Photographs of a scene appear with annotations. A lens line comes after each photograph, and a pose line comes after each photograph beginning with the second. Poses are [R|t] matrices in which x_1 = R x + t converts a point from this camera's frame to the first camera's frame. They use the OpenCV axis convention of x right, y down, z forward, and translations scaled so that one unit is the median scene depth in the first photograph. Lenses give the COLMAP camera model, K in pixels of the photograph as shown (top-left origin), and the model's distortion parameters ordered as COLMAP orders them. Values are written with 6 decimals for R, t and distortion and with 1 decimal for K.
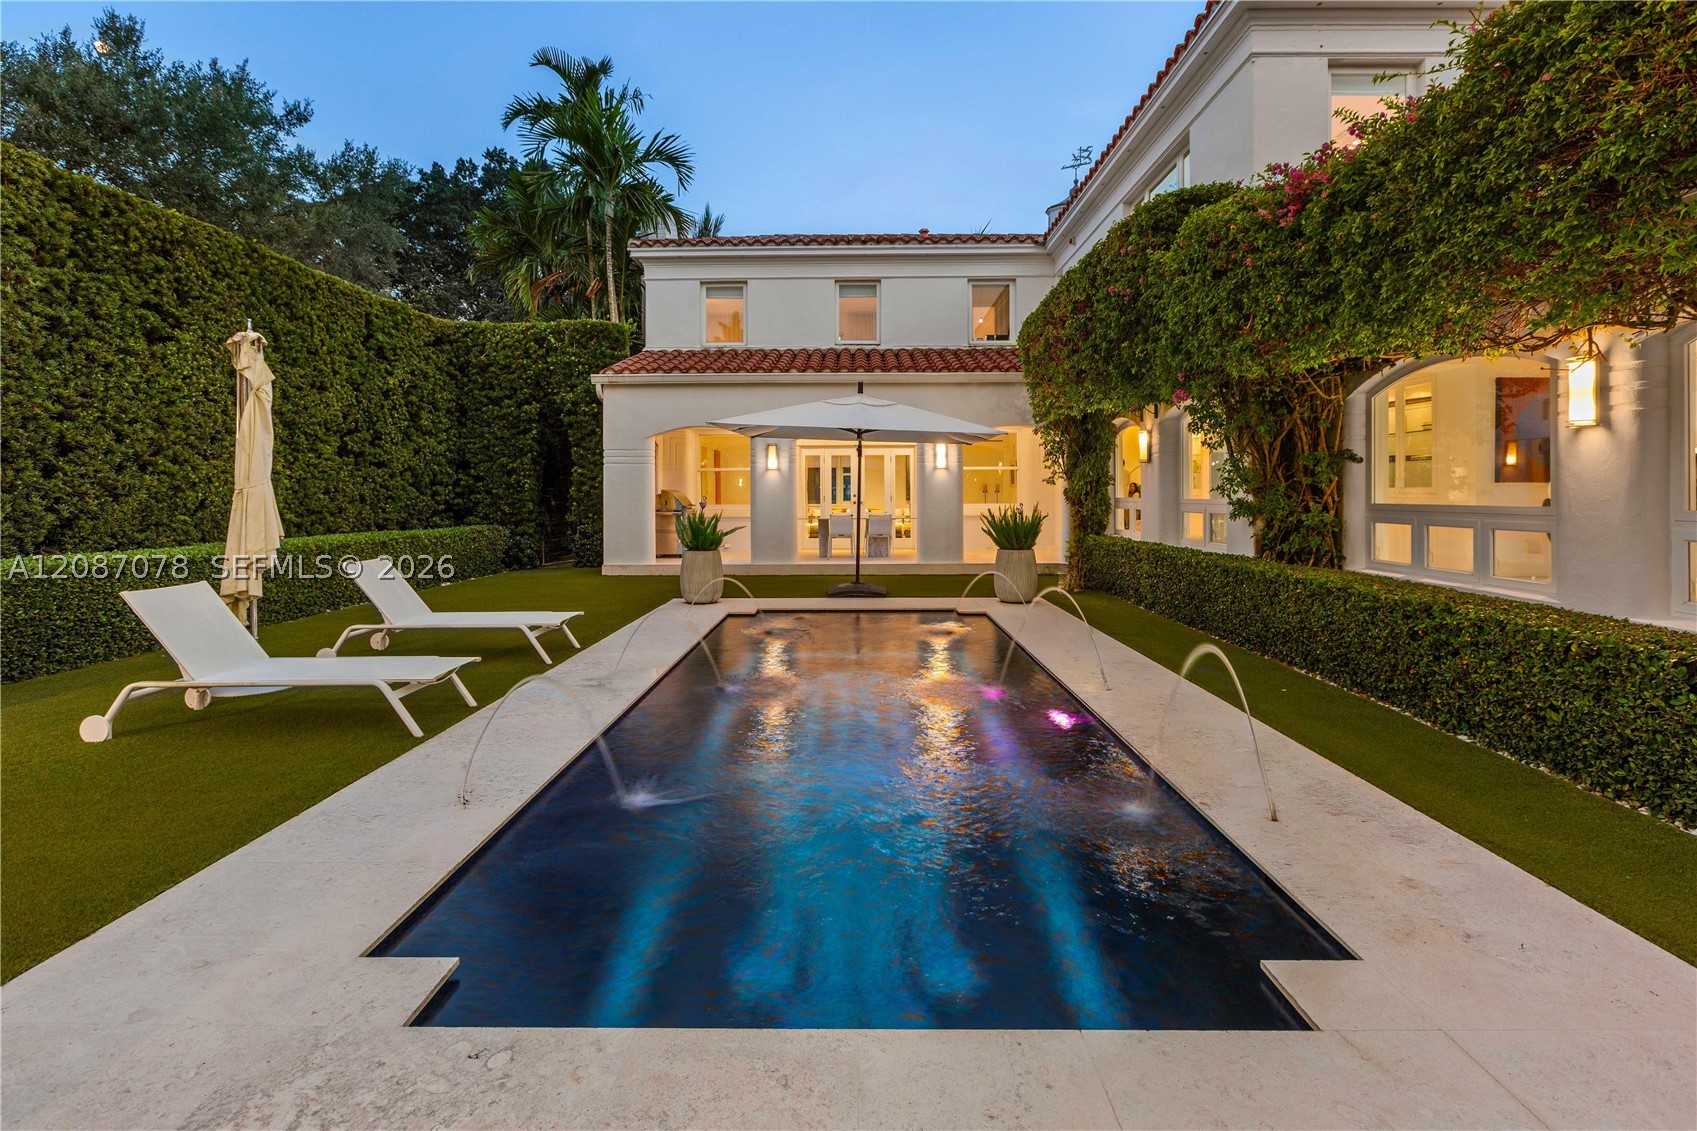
lens RADIAL K [[863.1, 0, 846.9], [0, 863.1, 499.0], [0, 0, 1]] dist [0.000792, 0.001154]
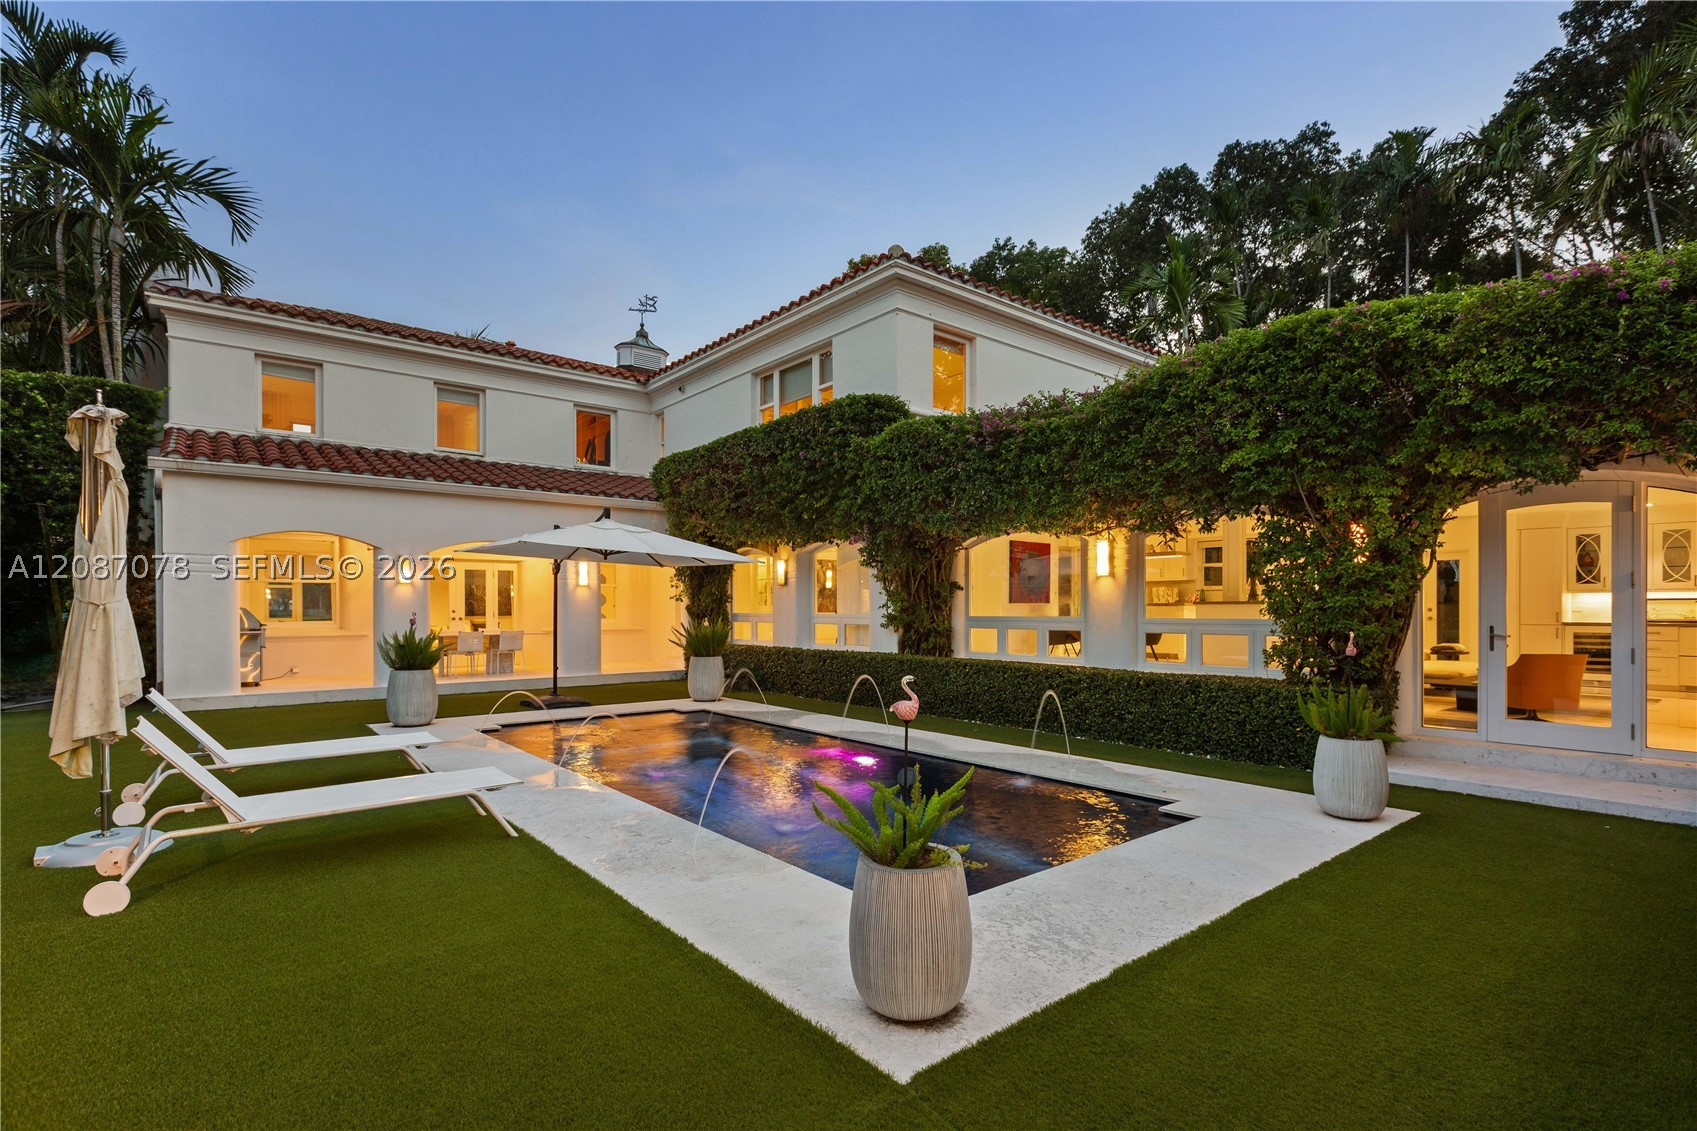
lens RADIAL K [[821.2, 0, 958.9], [0, 821.2, 609.6], [0, 0, 1]] dist [-0.001084, 0.000732]
pose [[0.709804, 0.000803, 0.704399, -0.373510], [0.003495, 0.999983, -0.004662, 0.000577], [-0.704391, 0.005771, 0.709789, -0.051084]]
